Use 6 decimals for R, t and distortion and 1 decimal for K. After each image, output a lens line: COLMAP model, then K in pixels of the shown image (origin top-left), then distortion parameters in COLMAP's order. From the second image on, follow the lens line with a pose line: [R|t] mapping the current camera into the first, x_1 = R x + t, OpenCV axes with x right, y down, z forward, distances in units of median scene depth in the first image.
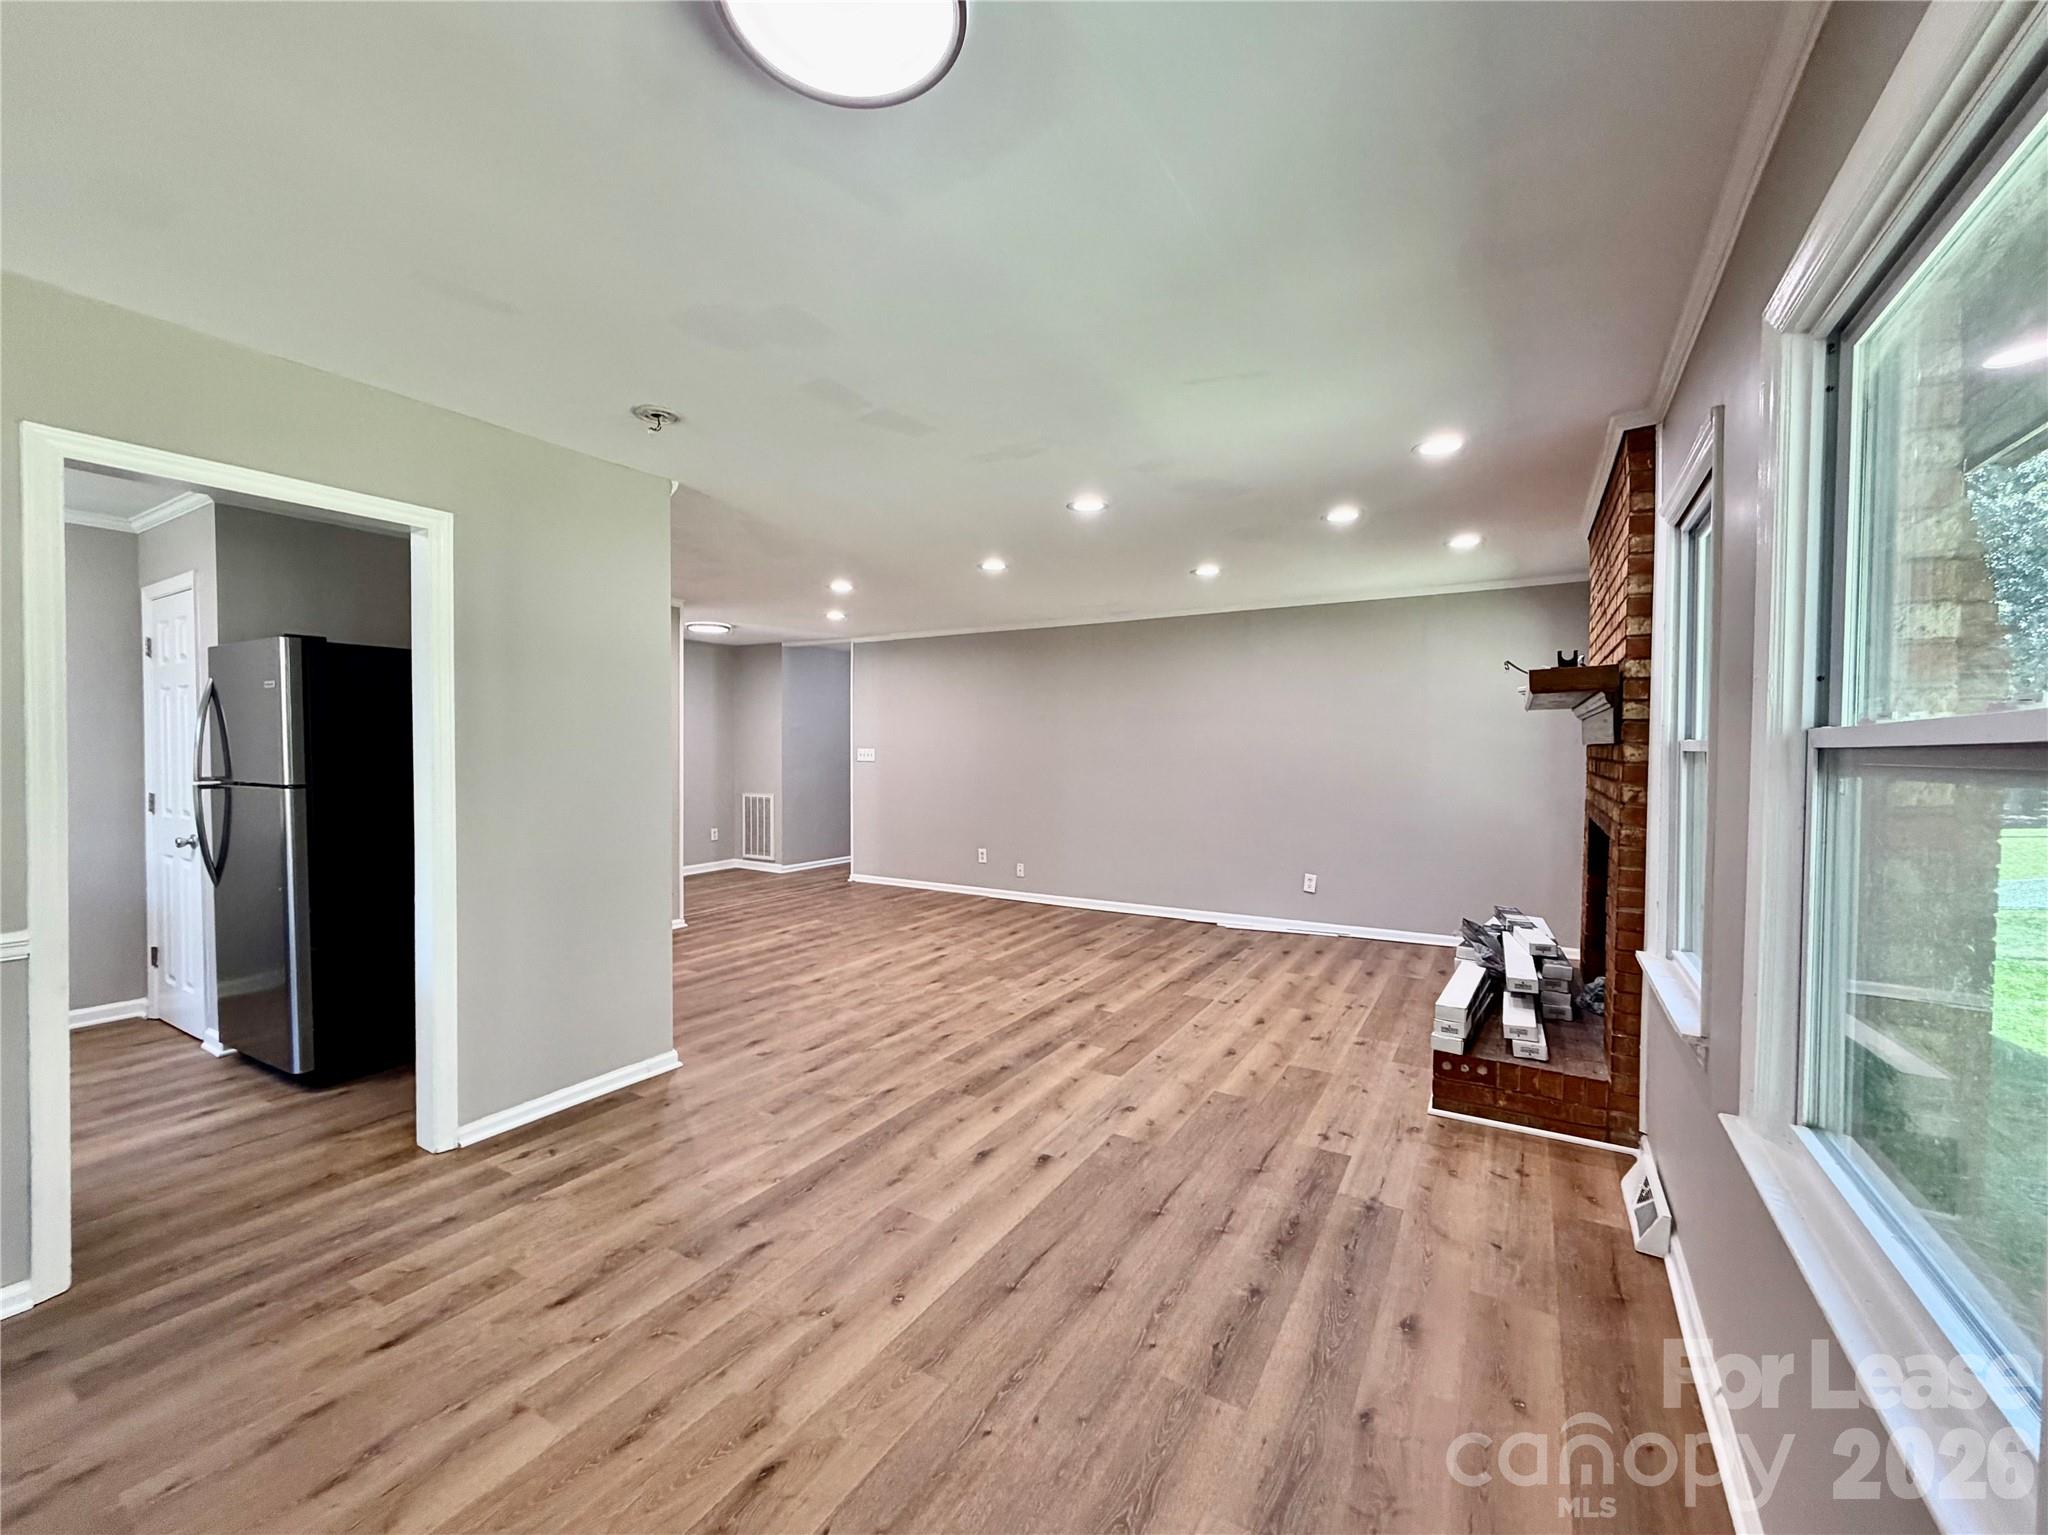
lens RADIAL K [[818.0, 0, 1013.0], [0, 818.0, 770.3], [0, 0, 1]] dist [-0.003053, 0.001410]
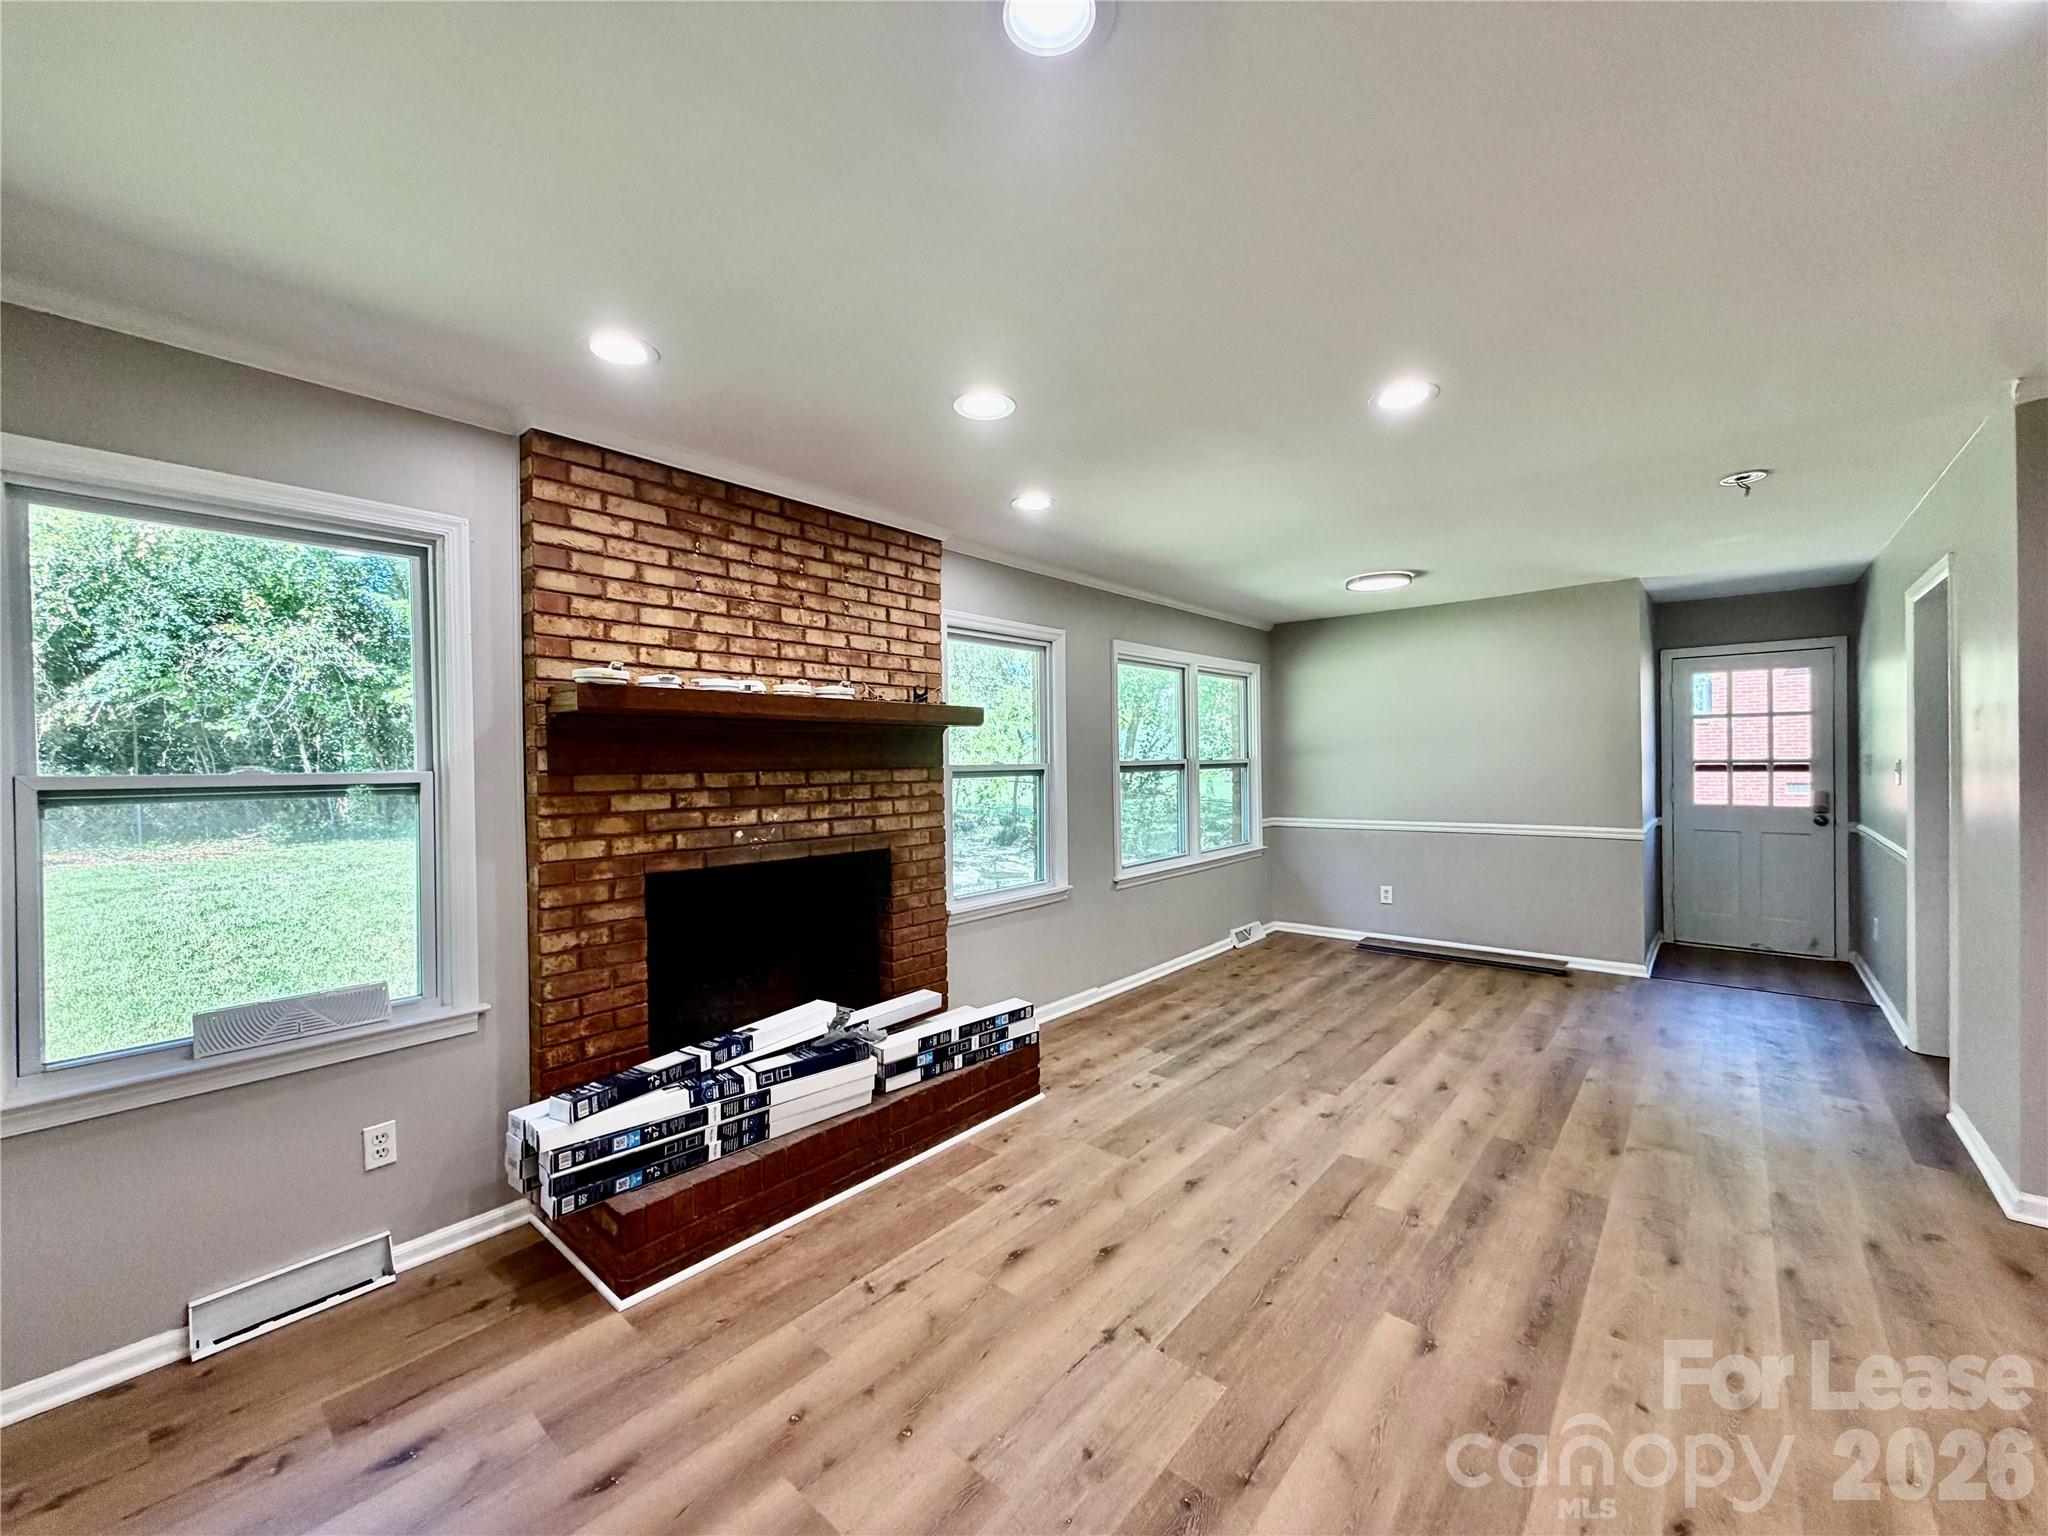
lens RADIAL K [[818.0, 0, 1011.4], [0, 818.0, 766.3], [0, 0, 1]] dist [-0.003053, 0.001410]
pose [[-0.985146, 0.009768, 0.171440, 0.324839], [0.015287, 0.999406, 0.030900, -0.060767], [-0.171037, 0.033062, -0.984710, 1.905200]]
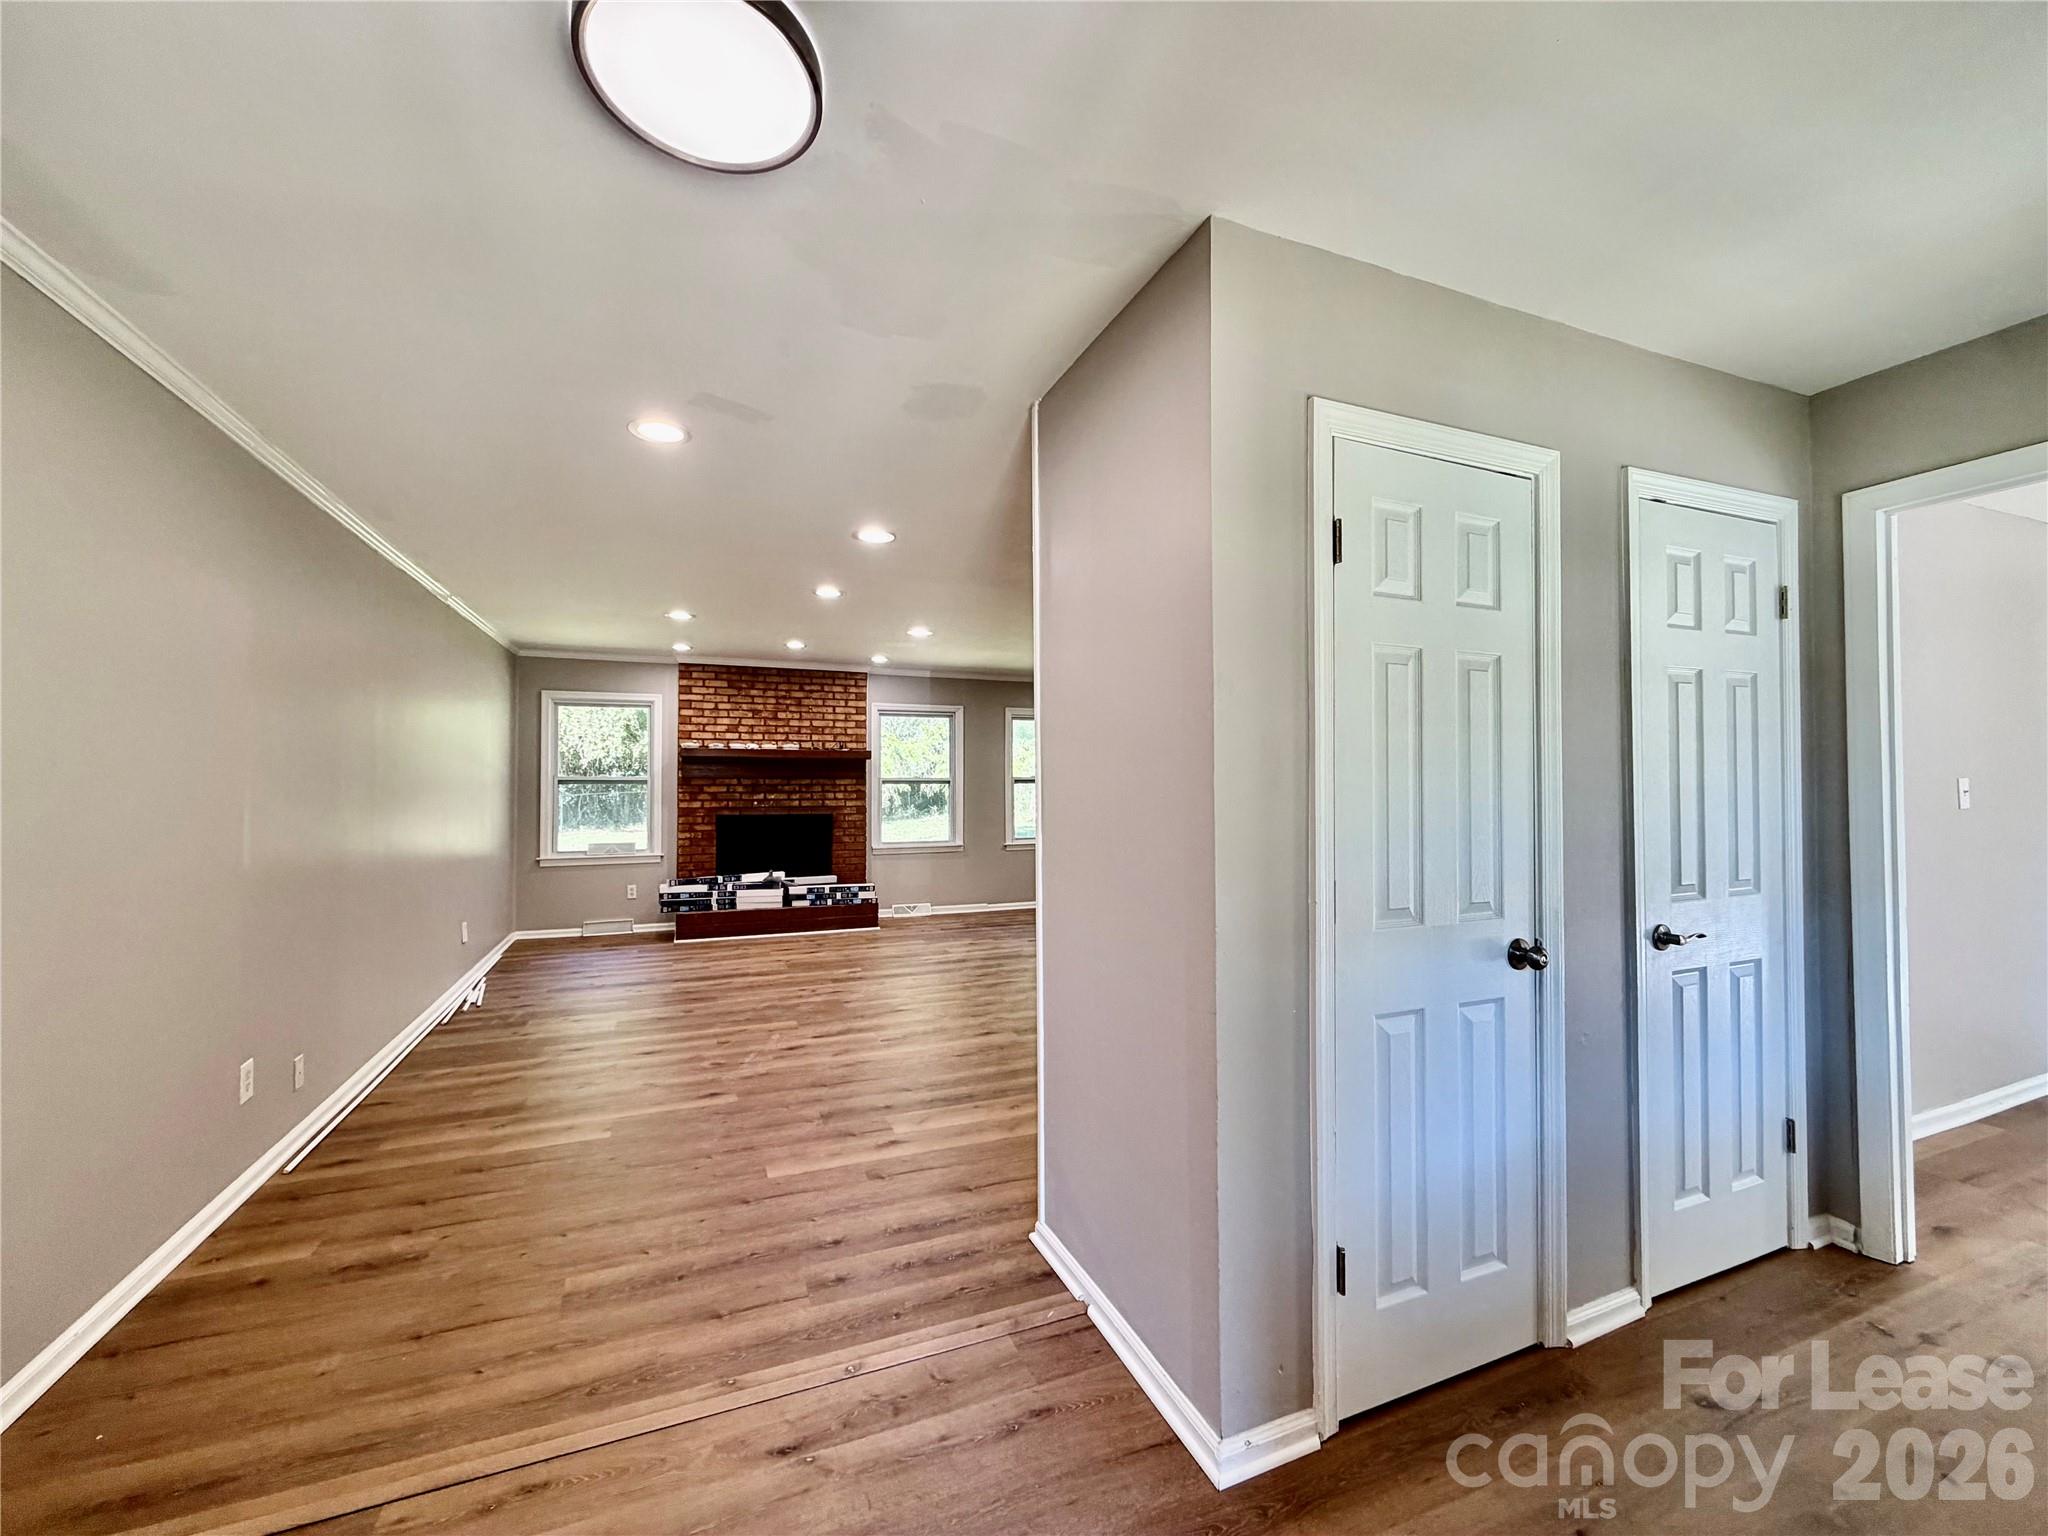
lens RADIAL K [[818.0, 0, 1015.6], [0, 818.0, 762.4], [0, 0, 1]] dist [-0.003053, 0.001410]
pose [[-0.801393, 0.013793, 0.597979, -1.174358], [0.014966, 0.999883, -0.003007, -0.058752], [-0.597951, 0.006540, -0.801506, 2.474521]]
